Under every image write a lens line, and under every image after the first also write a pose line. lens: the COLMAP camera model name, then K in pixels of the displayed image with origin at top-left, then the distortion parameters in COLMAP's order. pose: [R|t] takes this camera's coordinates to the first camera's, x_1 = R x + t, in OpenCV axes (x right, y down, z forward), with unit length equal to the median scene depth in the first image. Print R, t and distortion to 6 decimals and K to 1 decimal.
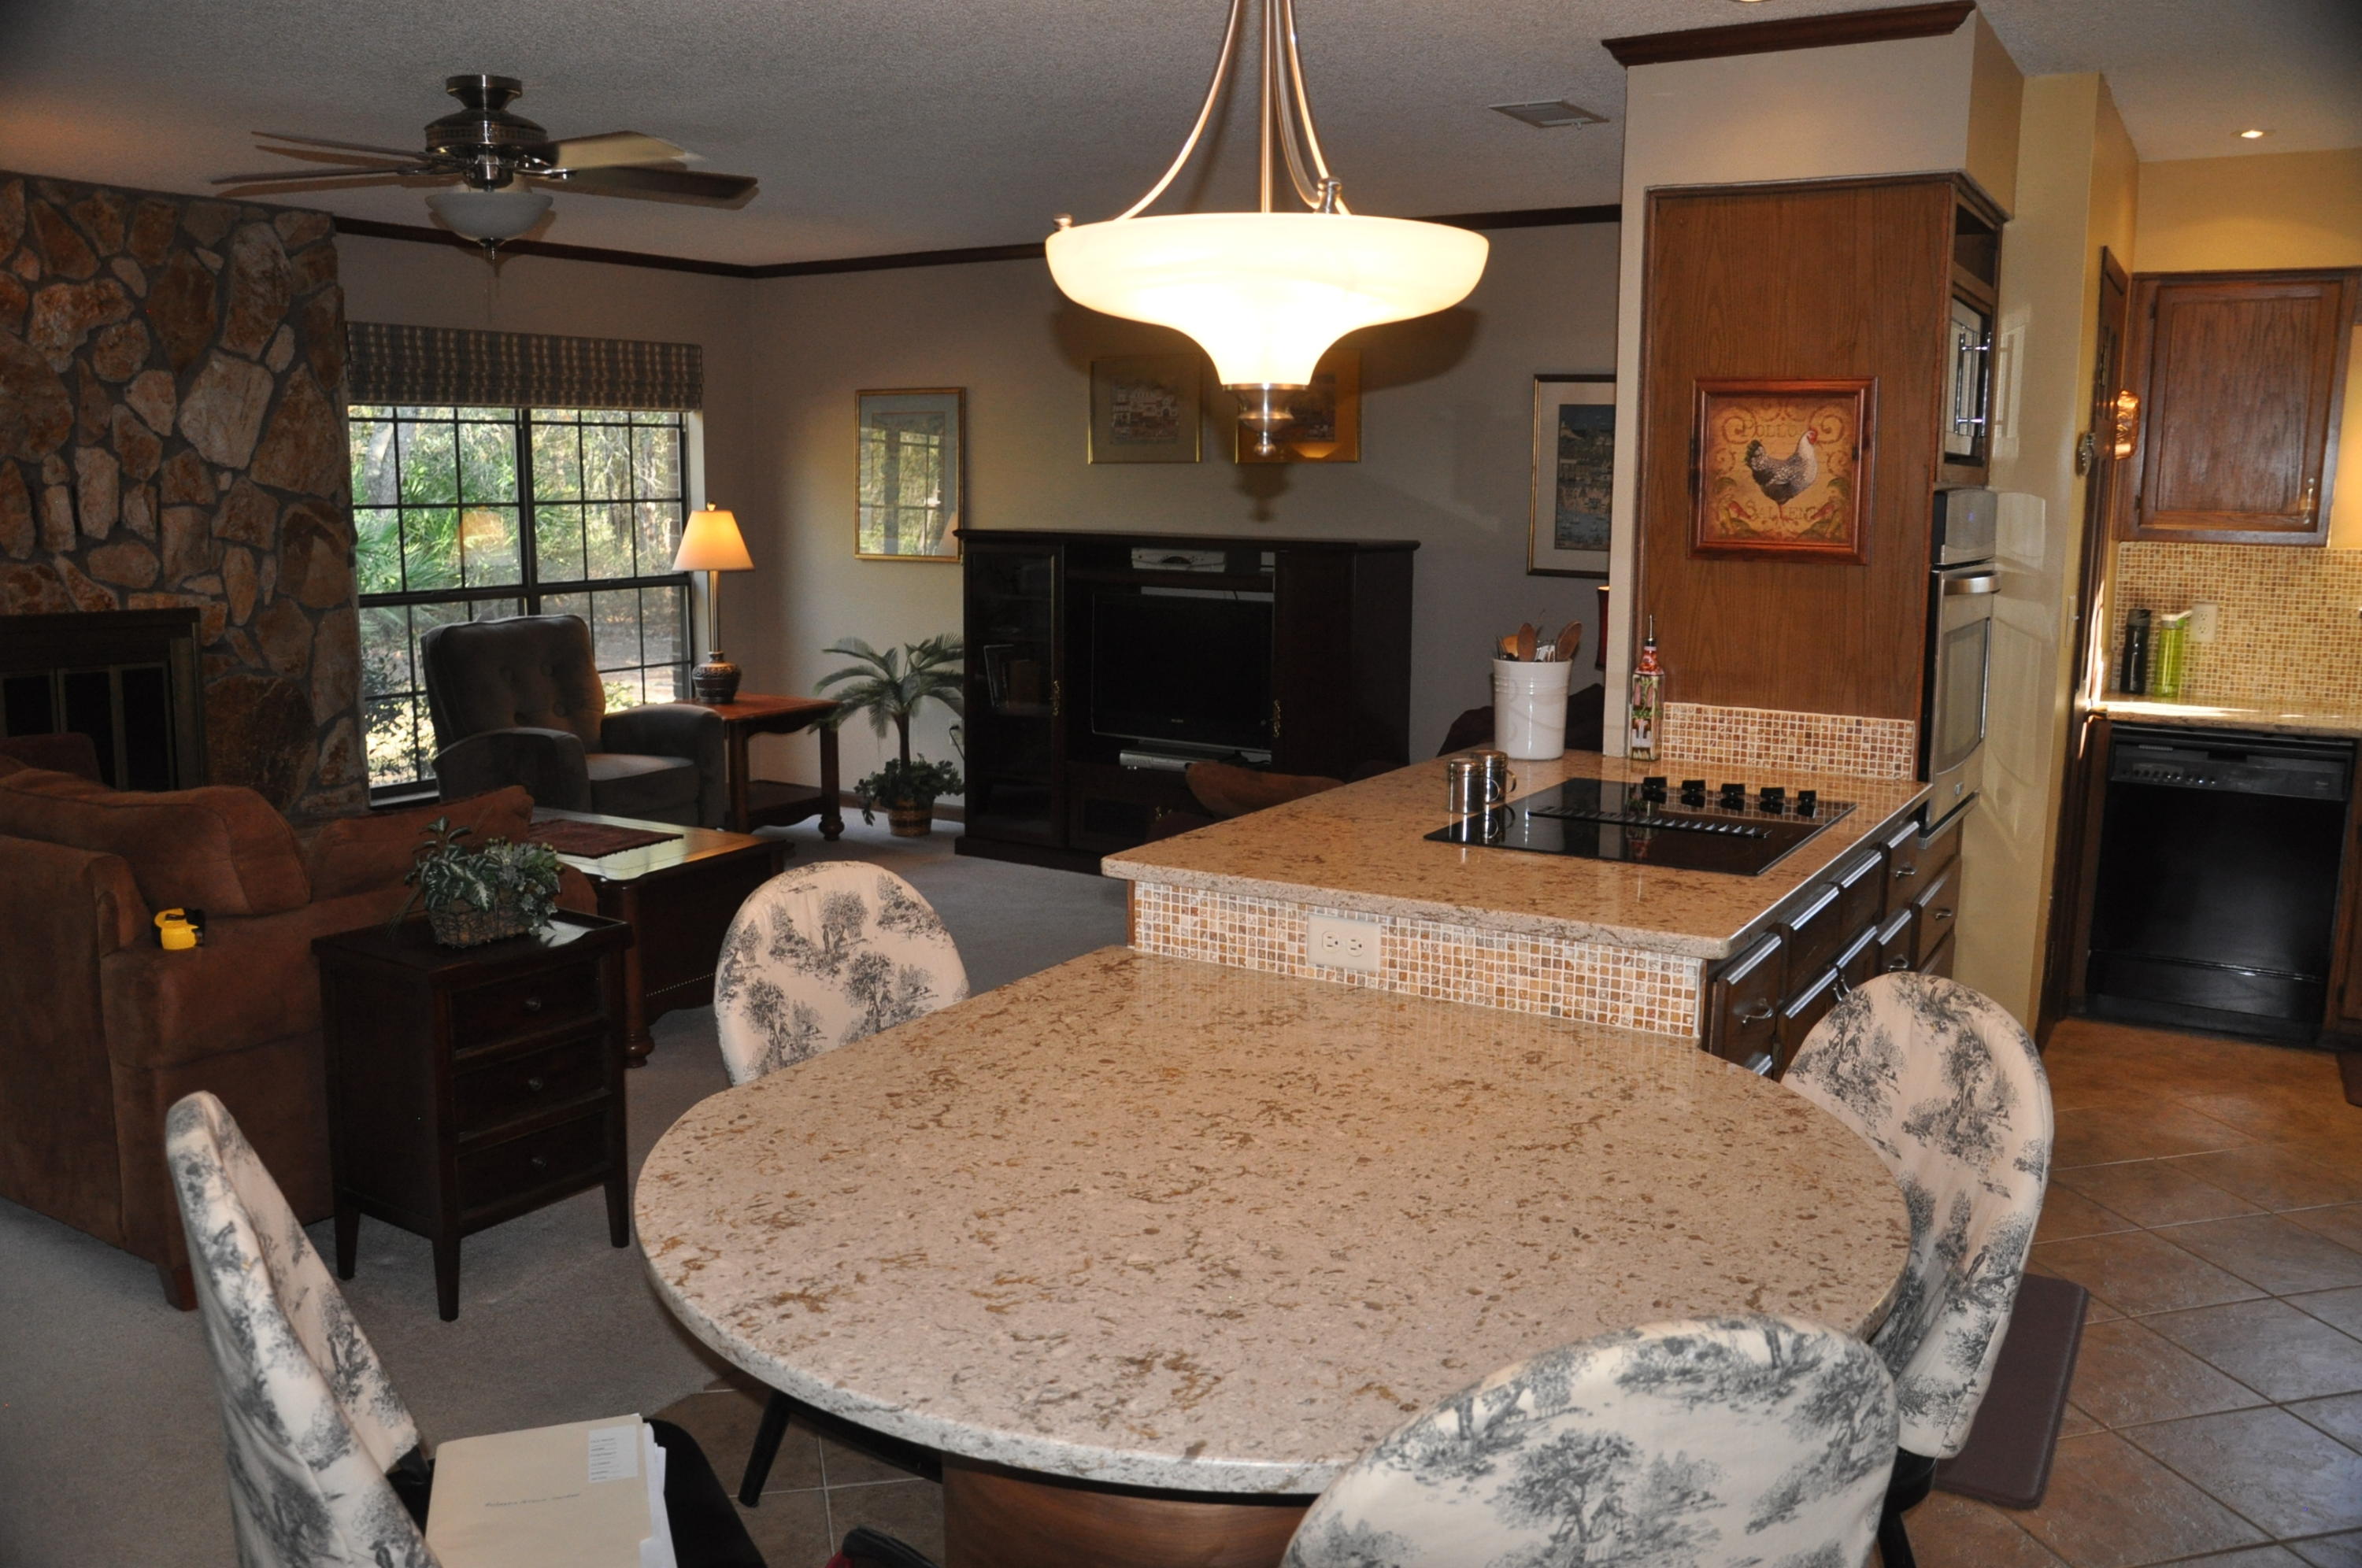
lens RADIAL K [[1859.1, 0, 1185.8], [0, 1859.1, 792.5], [0, 0, 1]] dist [-0.155774, 0.132130]
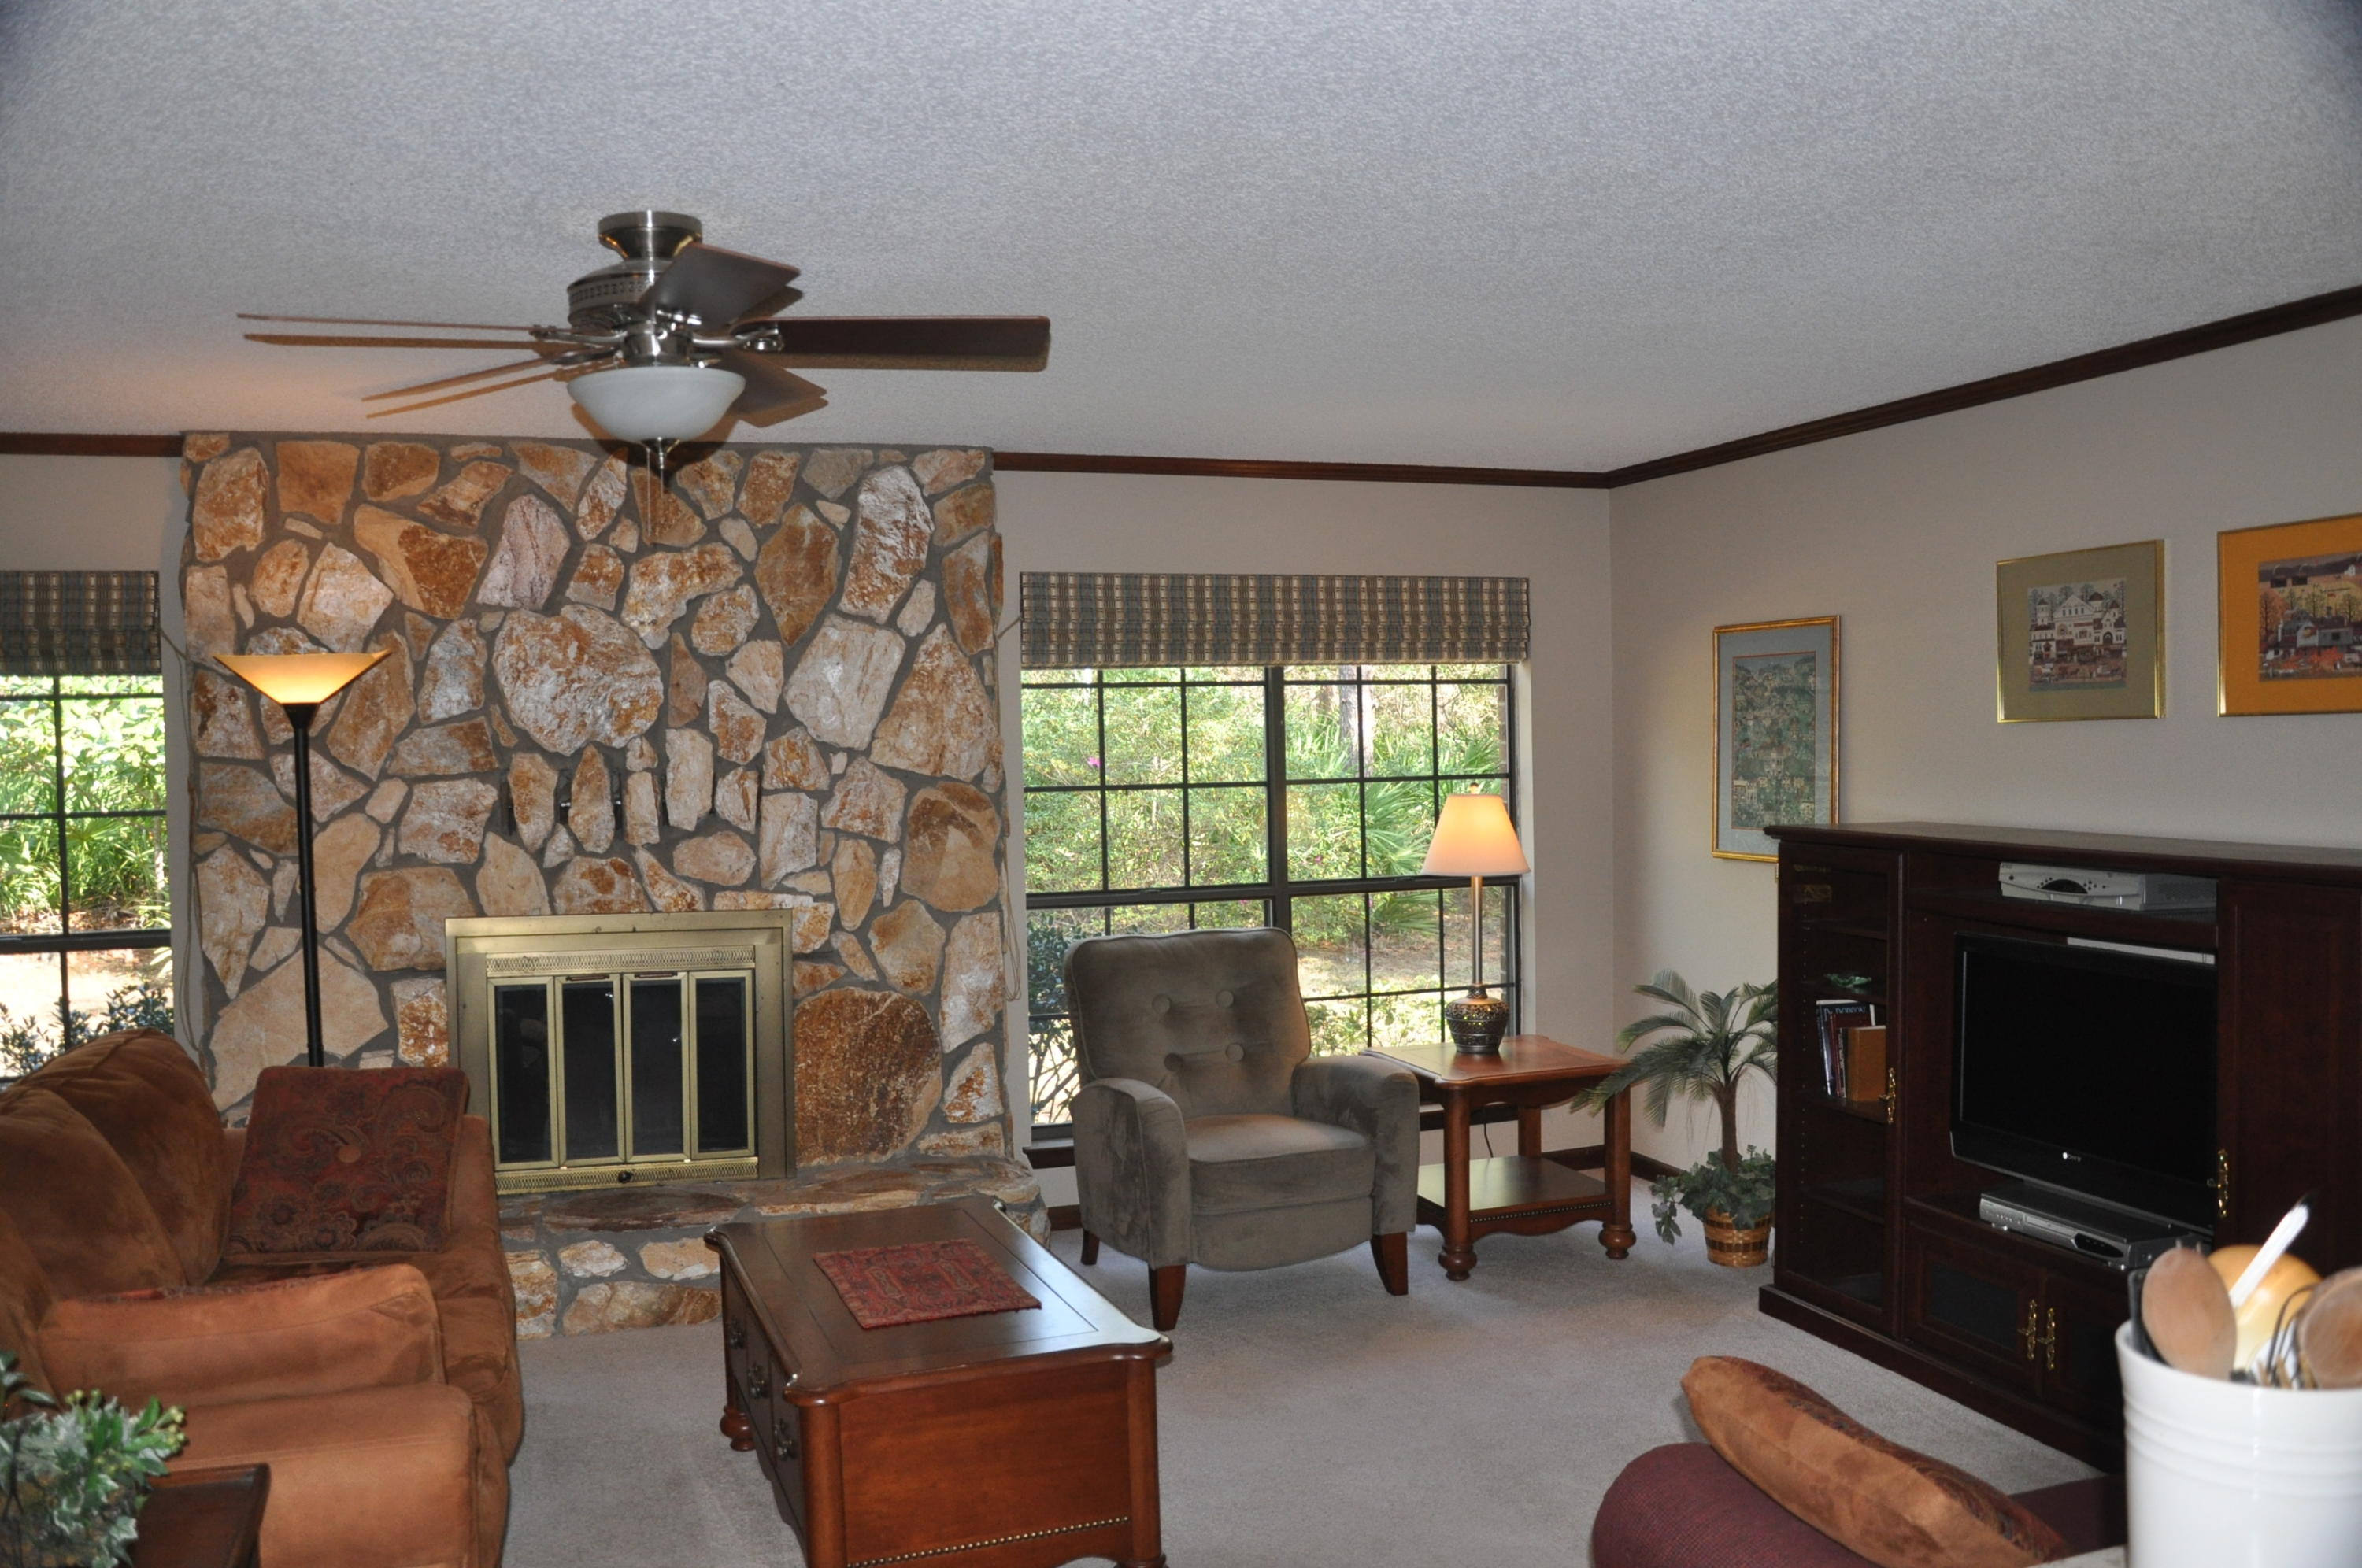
lens RADIAL K [[1859.1, 0, 1187.5], [0, 1859.1, 795.3], [0, 0, 1]] dist [-0.155774, 0.132130]
pose [[0.772619, -0.003785, -0.634858, 0.177742], [-0.082262, 0.990955, -0.106020, -0.087187], [0.629518, 0.134138, 0.765320, 0.476987]]
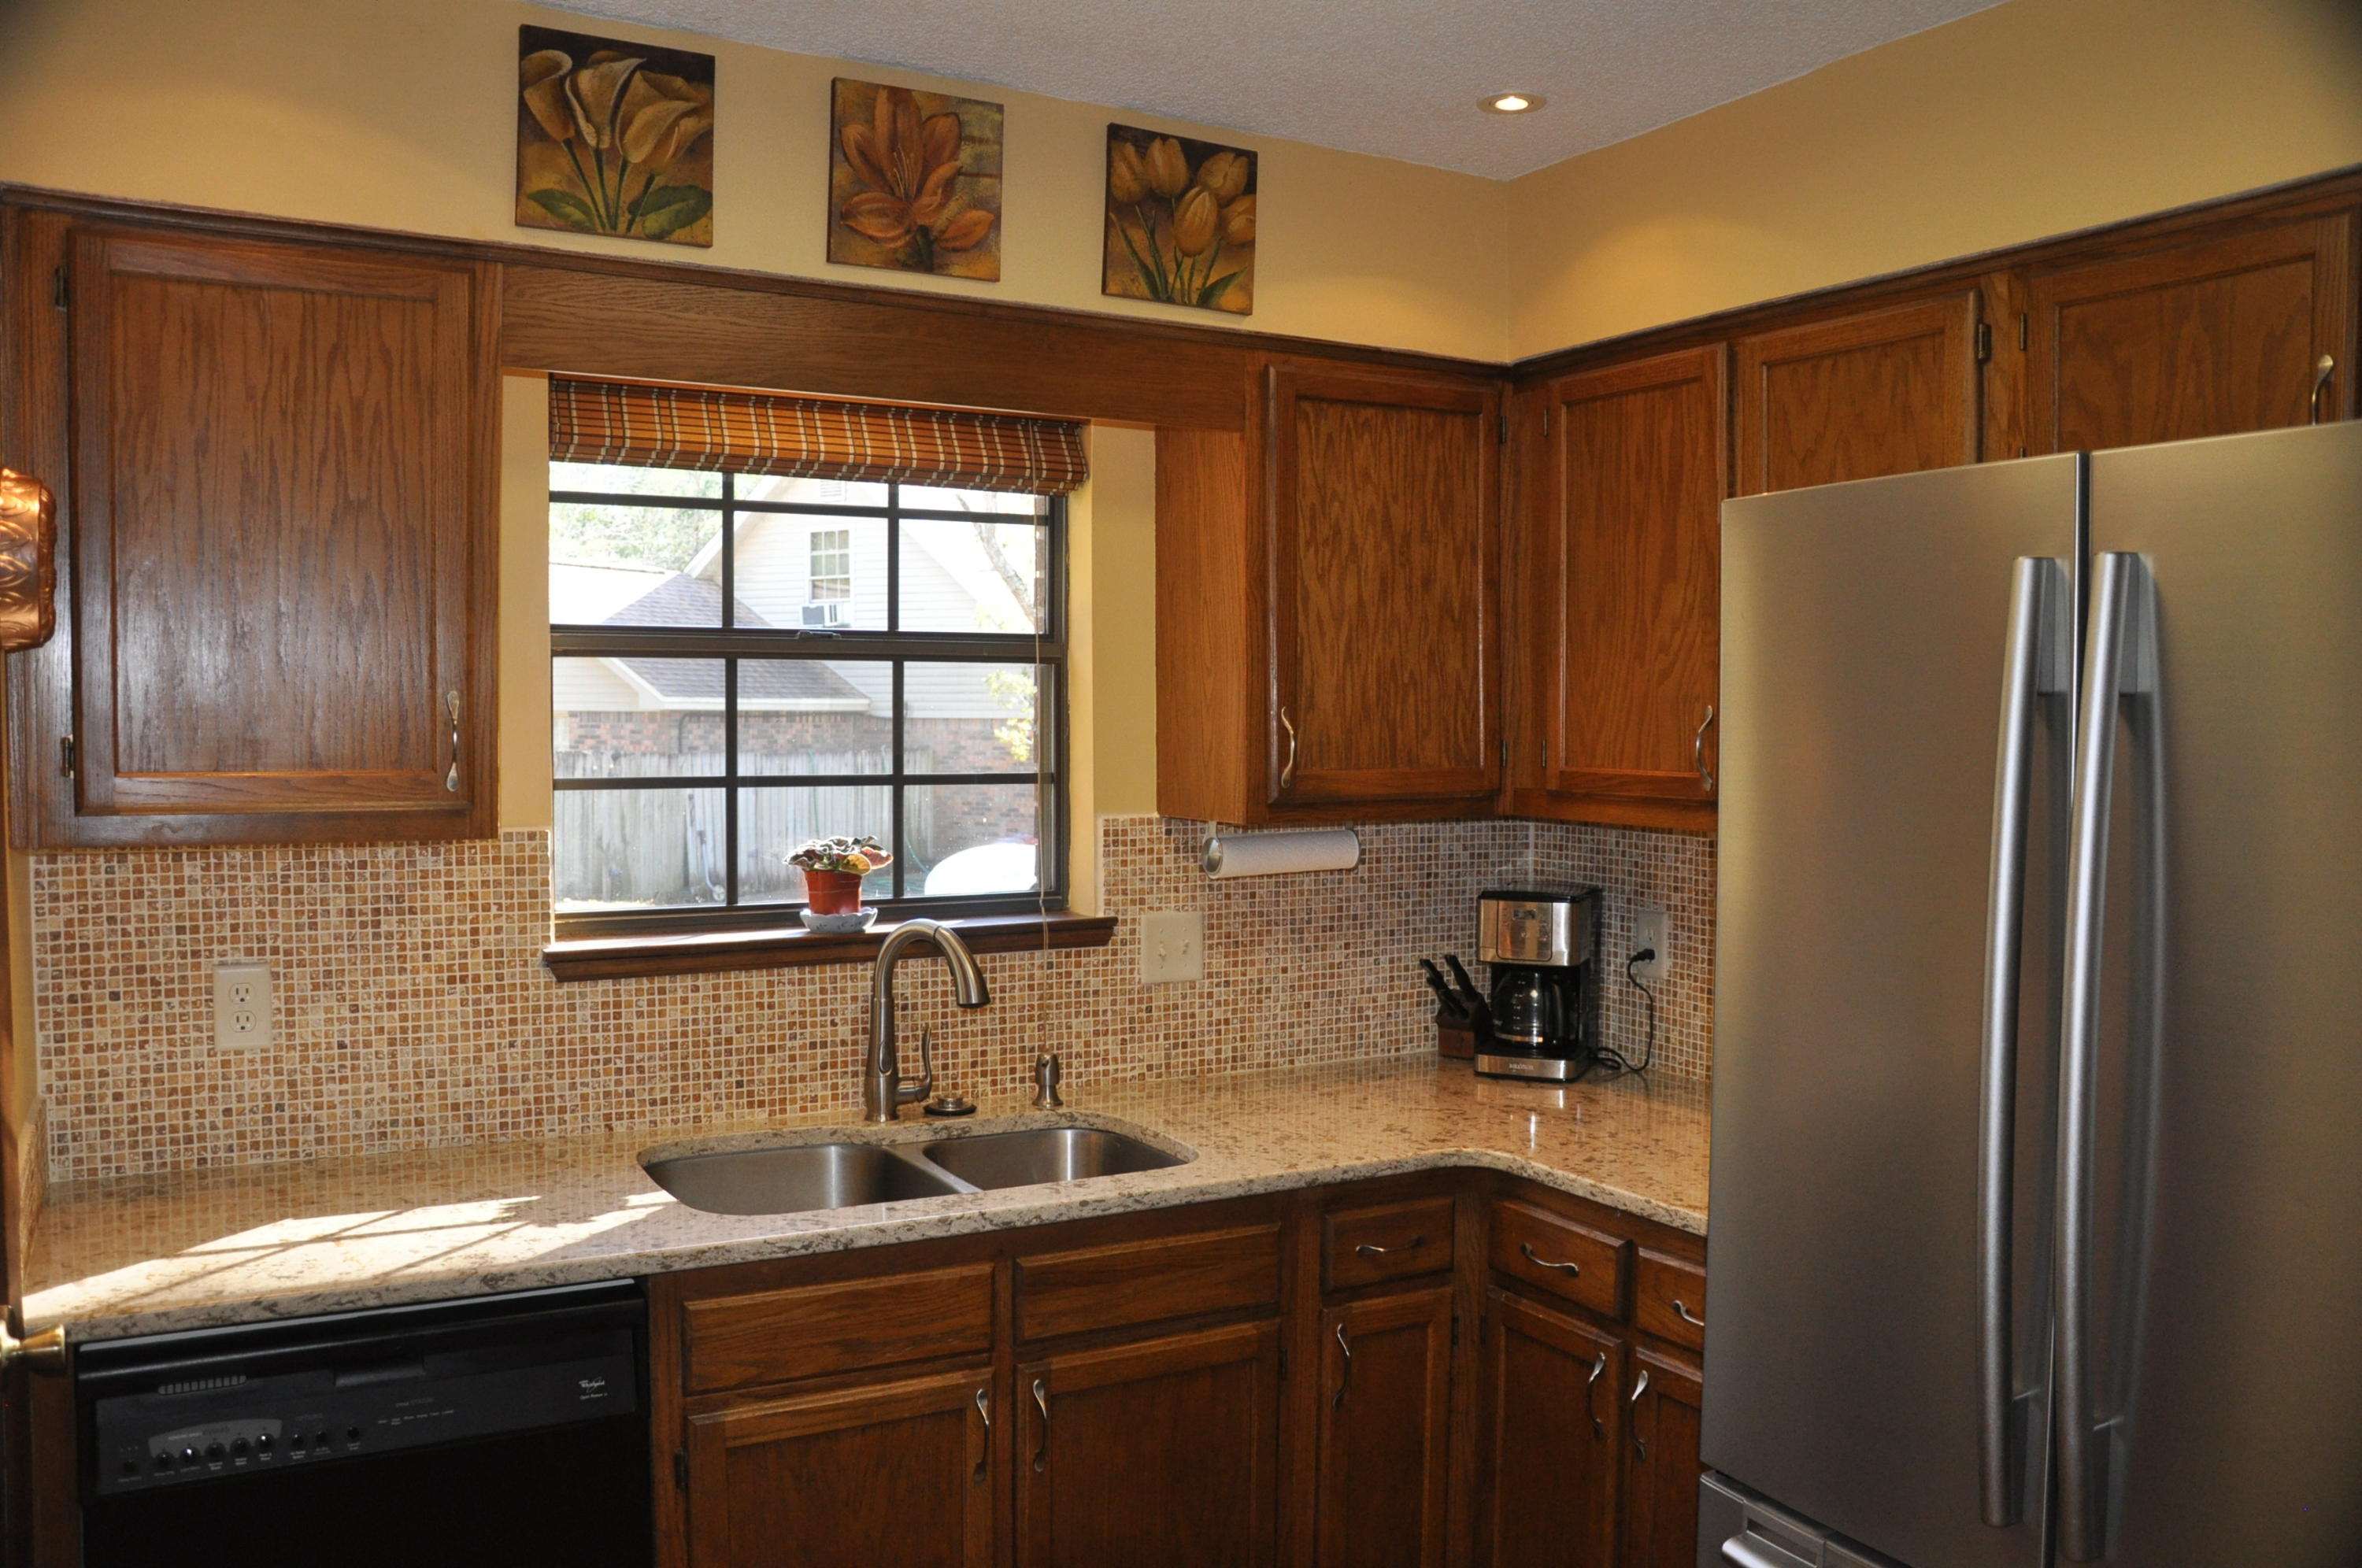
lens RADIAL K [[1859.1, 0, 1161.3], [0, 1859.1, 804.3], [0, 0, 1]] dist [-0.155774, 0.132130]
pose [[0.498190, -0.048958, 0.865685, 0.295371], [0.142163, 0.989506, -0.025853, -0.101743], [-0.855334, 0.135948, 0.499922, 0.571077]]
